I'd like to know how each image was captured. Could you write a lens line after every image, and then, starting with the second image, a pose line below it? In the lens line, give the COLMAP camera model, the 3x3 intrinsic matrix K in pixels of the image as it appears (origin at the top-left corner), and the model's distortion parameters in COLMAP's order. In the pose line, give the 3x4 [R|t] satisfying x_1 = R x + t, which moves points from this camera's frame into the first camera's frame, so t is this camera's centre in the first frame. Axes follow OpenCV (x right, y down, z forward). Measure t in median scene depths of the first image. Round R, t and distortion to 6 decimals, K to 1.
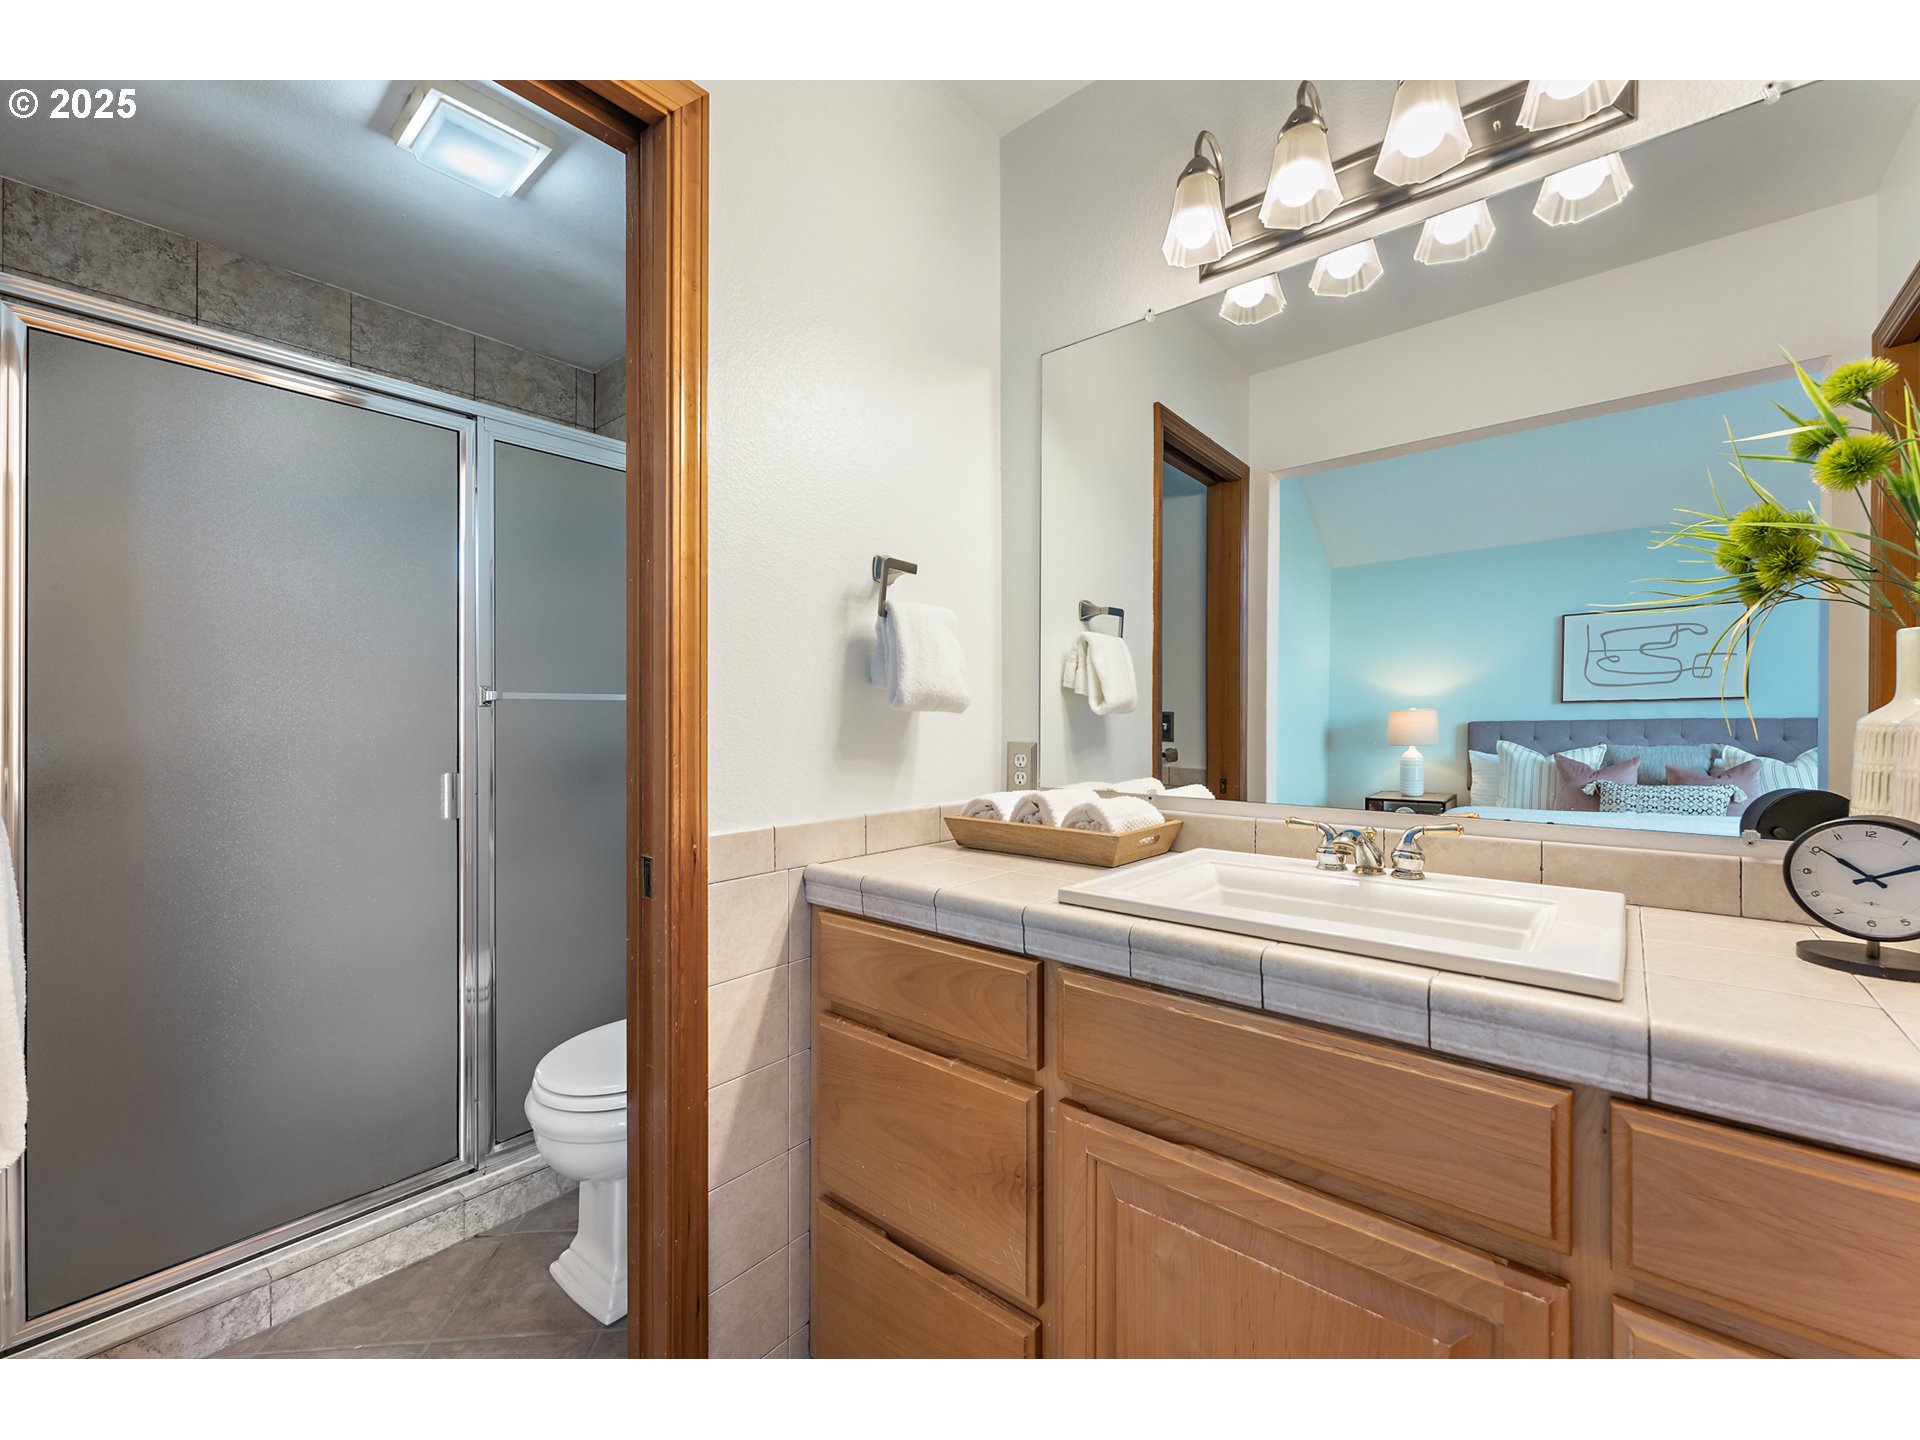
lens RADIAL K [[772.2, 0, 962.9], [0, 772.2, 727.4], [0, 0, 1]] dist [-0.000129, 0.000887]
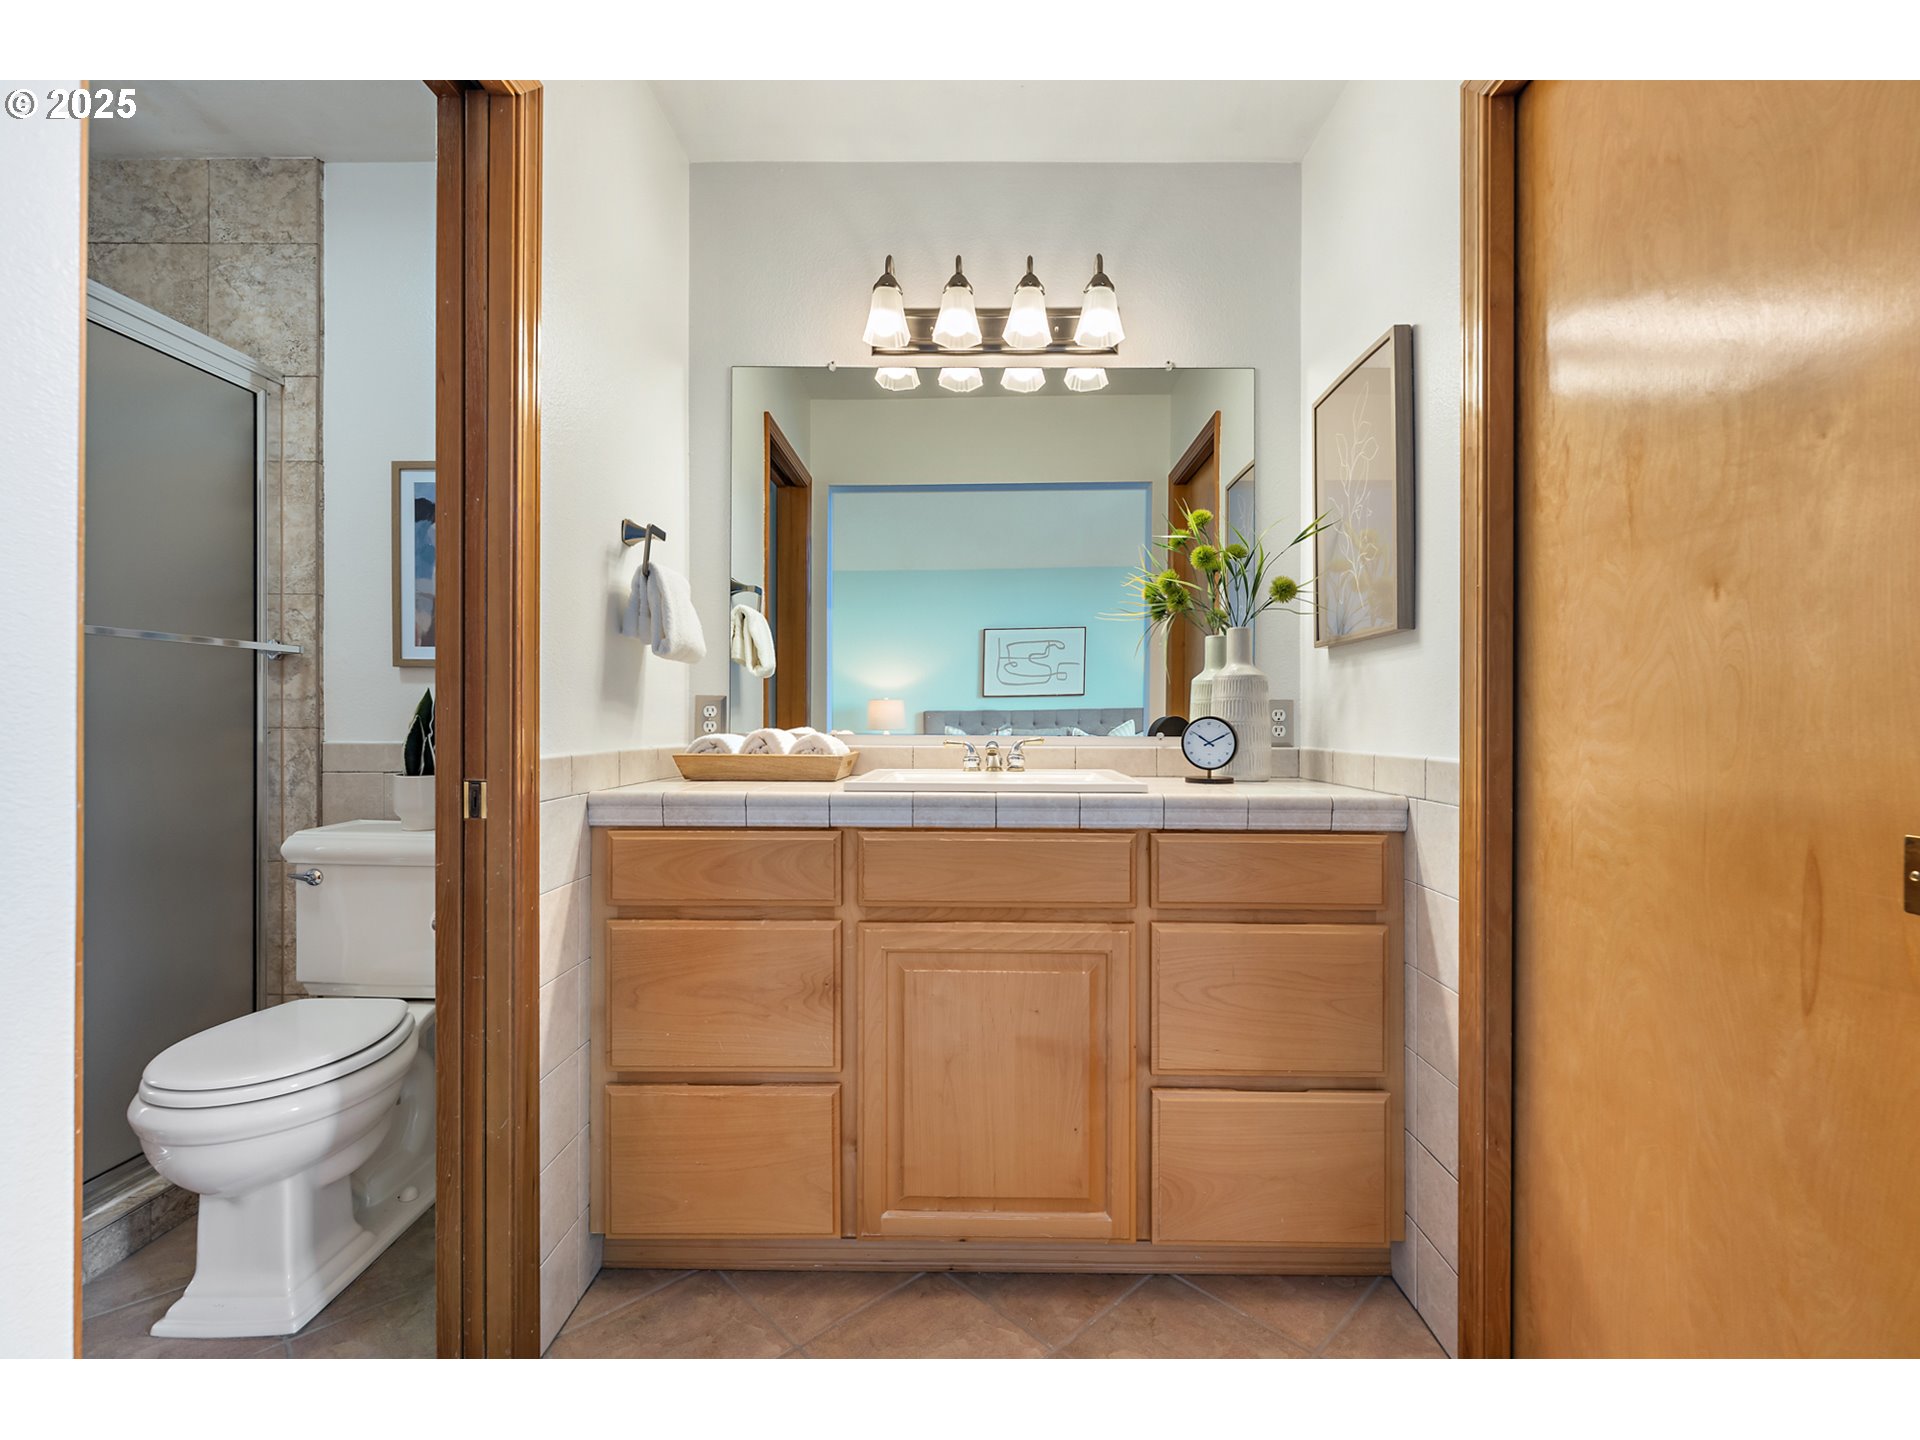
lens RADIAL K [[772.2, 0, 972.5], [0, 772.2, 716.3], [0, 0, 1]] dist [-0.000129, 0.000887]
pose [[0.791092, 0.001676, 0.611695, -0.475209], [0.000163, 0.999996, -0.002951, 0.078180], [-0.611698, 0.002435, 0.791088, -0.229268]]
